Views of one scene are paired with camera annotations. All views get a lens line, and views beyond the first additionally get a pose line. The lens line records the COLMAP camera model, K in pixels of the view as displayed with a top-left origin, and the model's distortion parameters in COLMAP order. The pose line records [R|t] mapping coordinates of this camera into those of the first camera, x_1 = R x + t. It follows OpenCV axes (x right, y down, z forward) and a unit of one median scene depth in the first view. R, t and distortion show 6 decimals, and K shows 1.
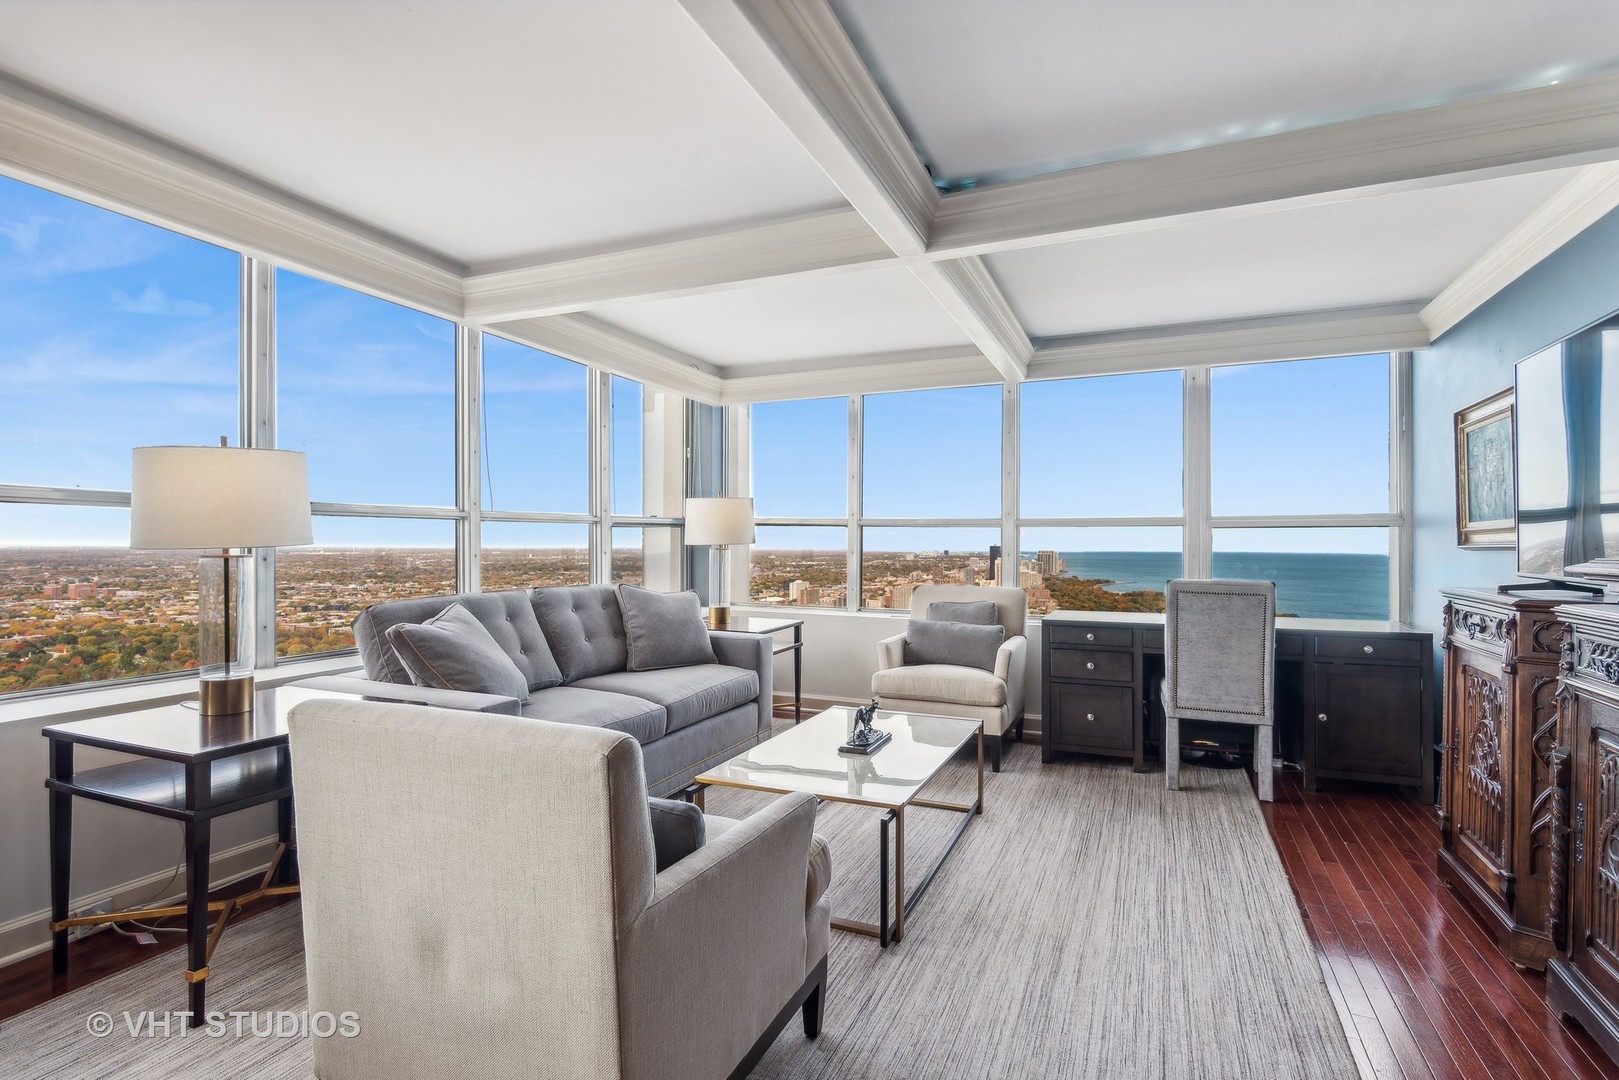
lens RADIAL K [[802.1, 0, 809.5], [0, 802.1, 540.0], [0, 0, 1]] dist [0.005181, -0.001253]
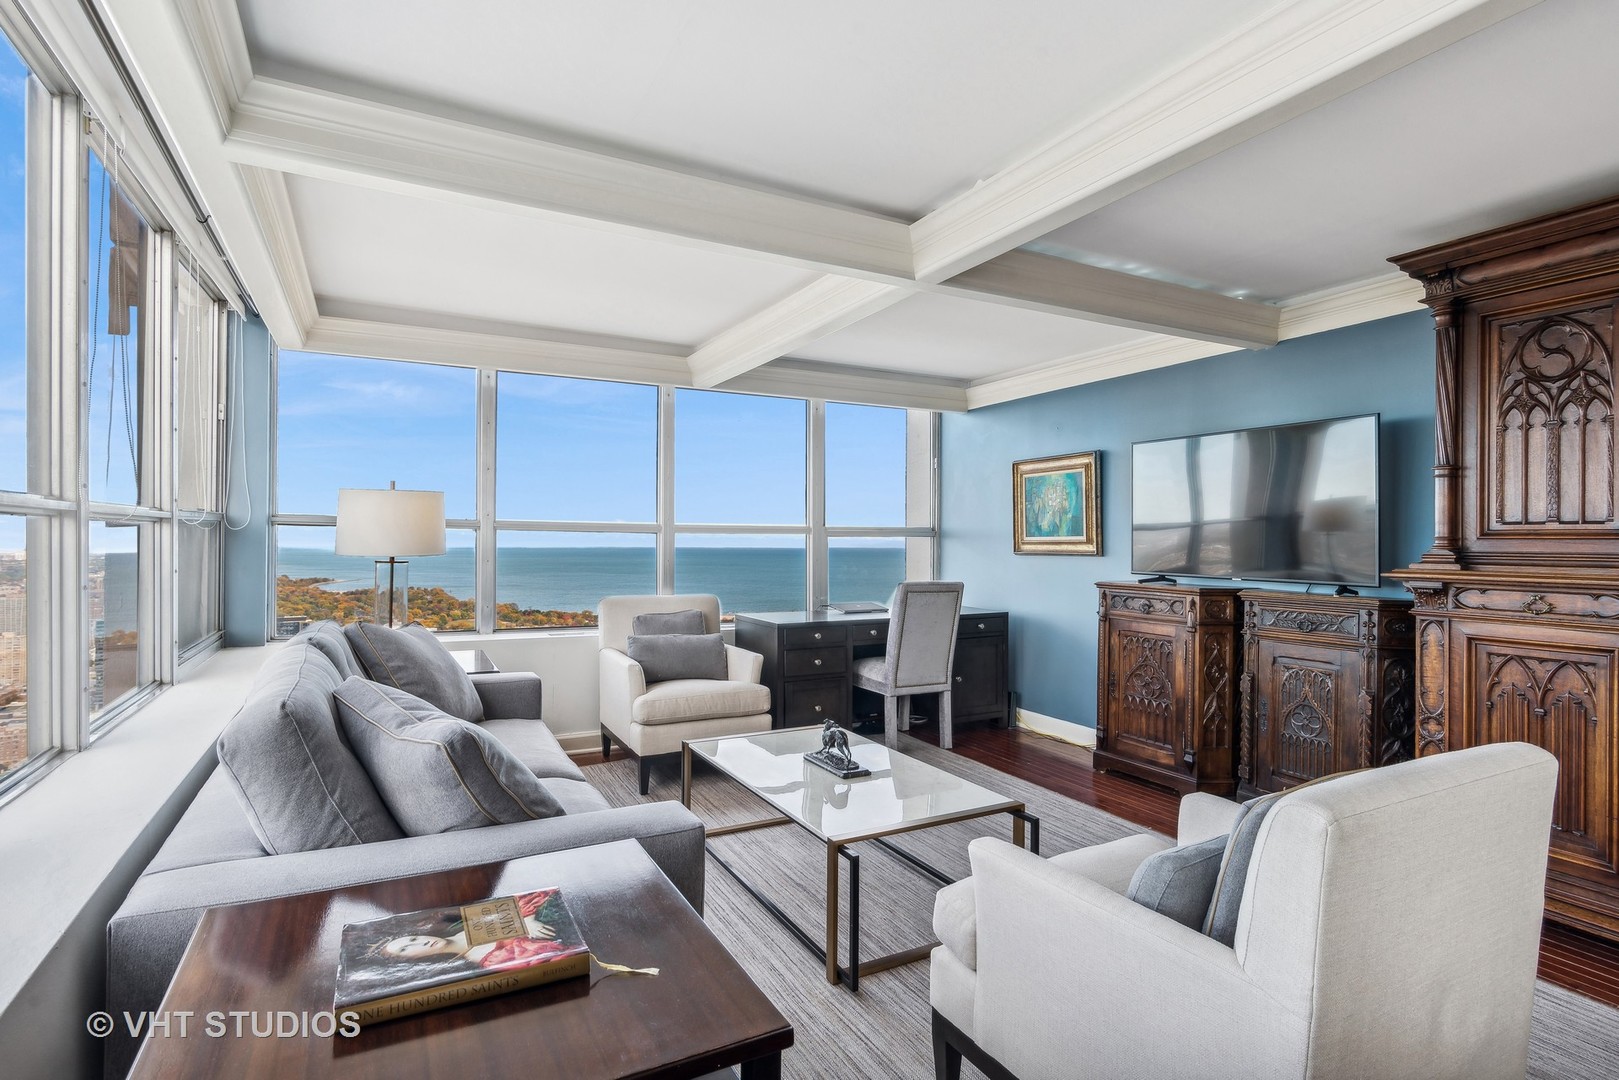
lens RADIAL K [[802.1, 0, 809.5], [0, 802.1, 540.0], [0, 0, 1]] dist [0.005181, -0.001253]
pose [[0.621178, 0.002369, 0.783666, -0.581505], [-0.007318, 0.999969, 0.002778, -0.016924], [-0.783635, -0.007460, 0.621177, 0.351060]]
